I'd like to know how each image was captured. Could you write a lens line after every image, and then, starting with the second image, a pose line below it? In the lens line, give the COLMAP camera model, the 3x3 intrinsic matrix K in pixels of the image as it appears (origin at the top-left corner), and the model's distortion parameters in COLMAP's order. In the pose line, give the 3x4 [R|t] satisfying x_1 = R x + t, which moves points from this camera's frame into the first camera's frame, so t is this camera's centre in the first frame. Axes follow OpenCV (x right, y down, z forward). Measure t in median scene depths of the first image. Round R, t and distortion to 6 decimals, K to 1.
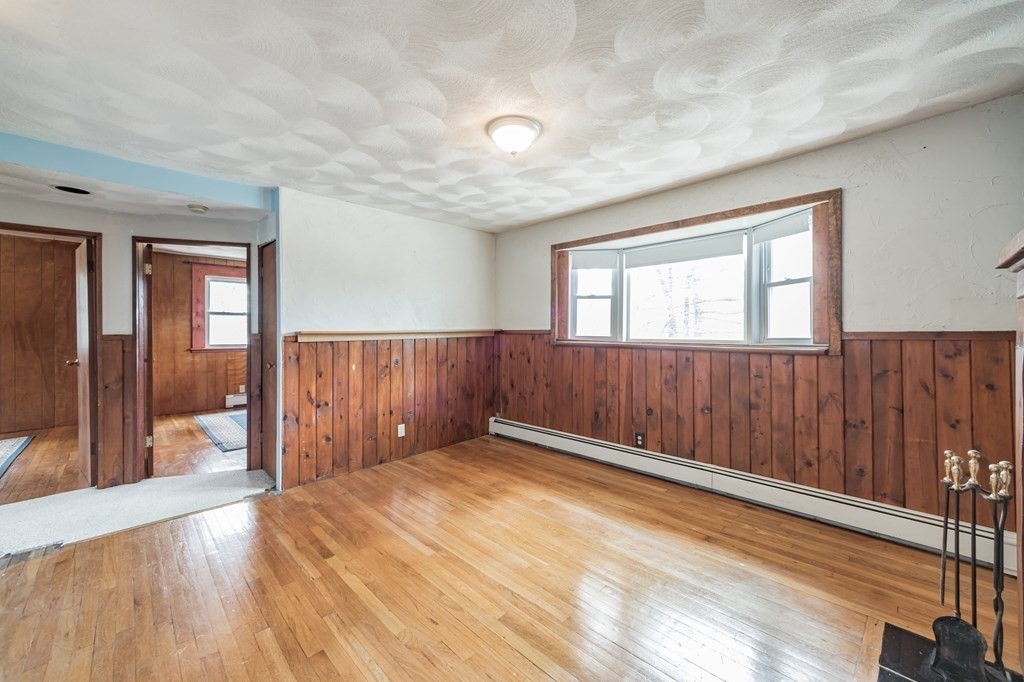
lens RADIAL K [[400.2, 0, 532.0], [0, 400.2, 331.7], [0, 0, 1]] dist [0.010048, 0.000182]
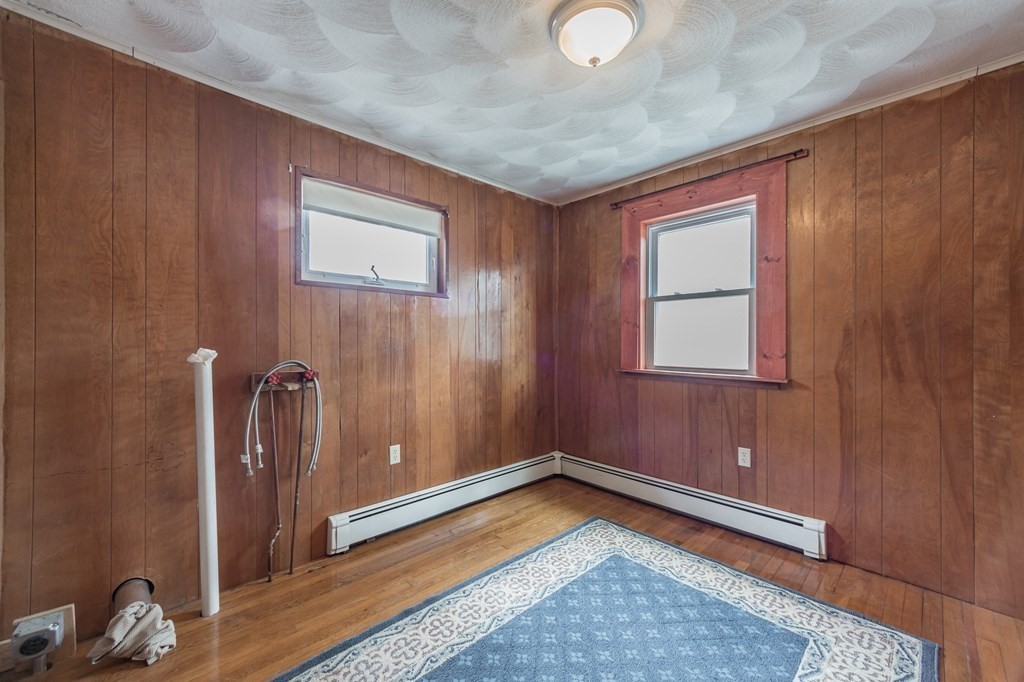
lens RADIAL K [[400.2, 0, 520.3], [0, 400.2, 343.0], [0, 0, 1]] dist [0.010048, 0.000182]
pose [[-0.036192, 0.004368, -0.999335, -0.818517], [0.002283, 0.999988, 0.004288, 0.004733], [0.999342, -0.002126, -0.036202, 0.624842]]
